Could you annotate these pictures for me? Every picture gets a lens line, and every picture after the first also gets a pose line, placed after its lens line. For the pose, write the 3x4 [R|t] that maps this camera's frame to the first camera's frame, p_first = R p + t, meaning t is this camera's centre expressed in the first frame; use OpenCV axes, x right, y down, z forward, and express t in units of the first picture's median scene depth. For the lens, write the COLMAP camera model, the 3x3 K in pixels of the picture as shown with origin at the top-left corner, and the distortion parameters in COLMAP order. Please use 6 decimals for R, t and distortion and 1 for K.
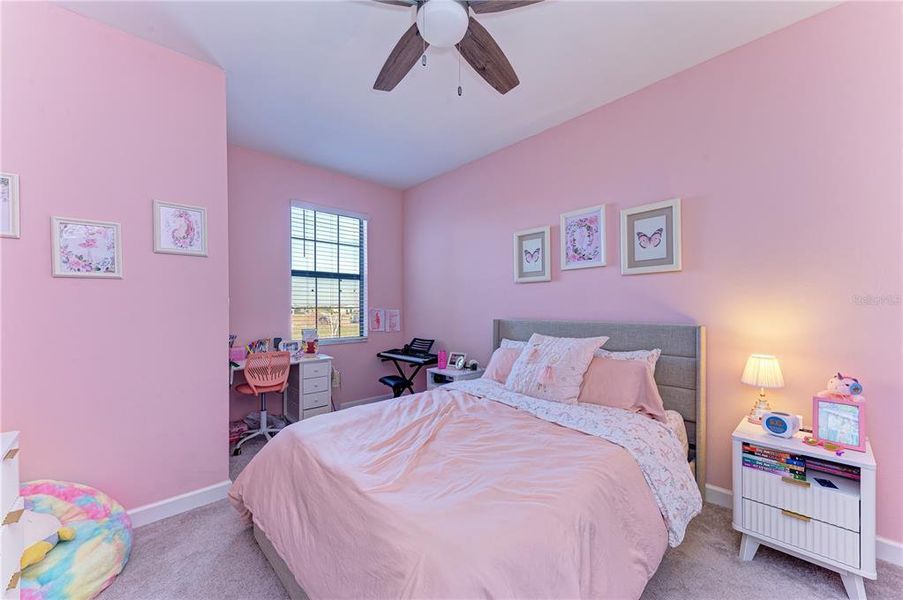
lens RADIAL K [[355.8, 0, 453.1], [0, 355.8, 304.3], [0, 0, 1]] dist [0.003494, -0.000027]
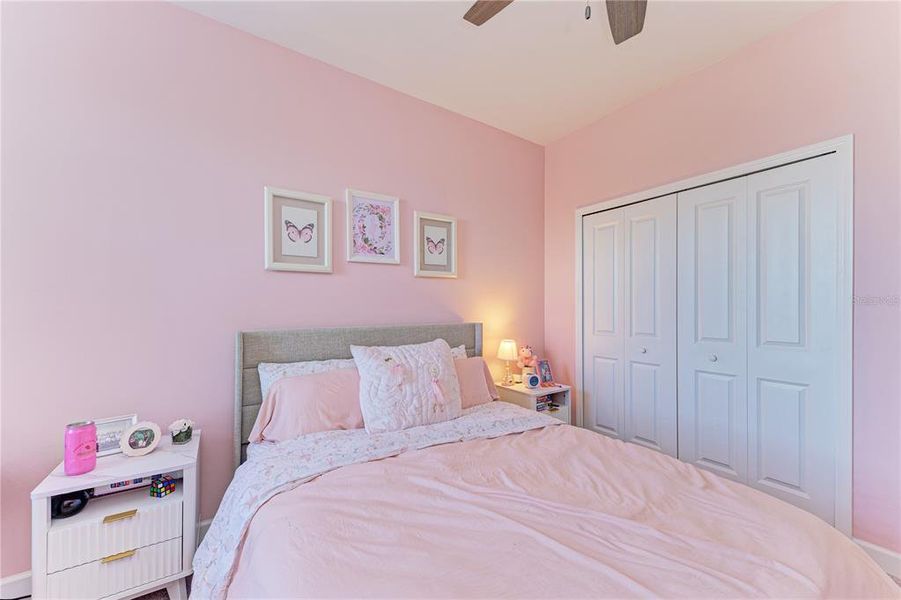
lens RADIAL K [[355.0, 0, 450.5], [0, 355.0, 303.9], [0, 0, 1]] dist [0.003494, -0.000027]
pose [[0.135029, -0.000316, 0.990842, -0.487048], [-0.016076, 0.999868, 0.002510, -0.008601], [-0.990711, -0.016268, 0.135006, 0.752245]]
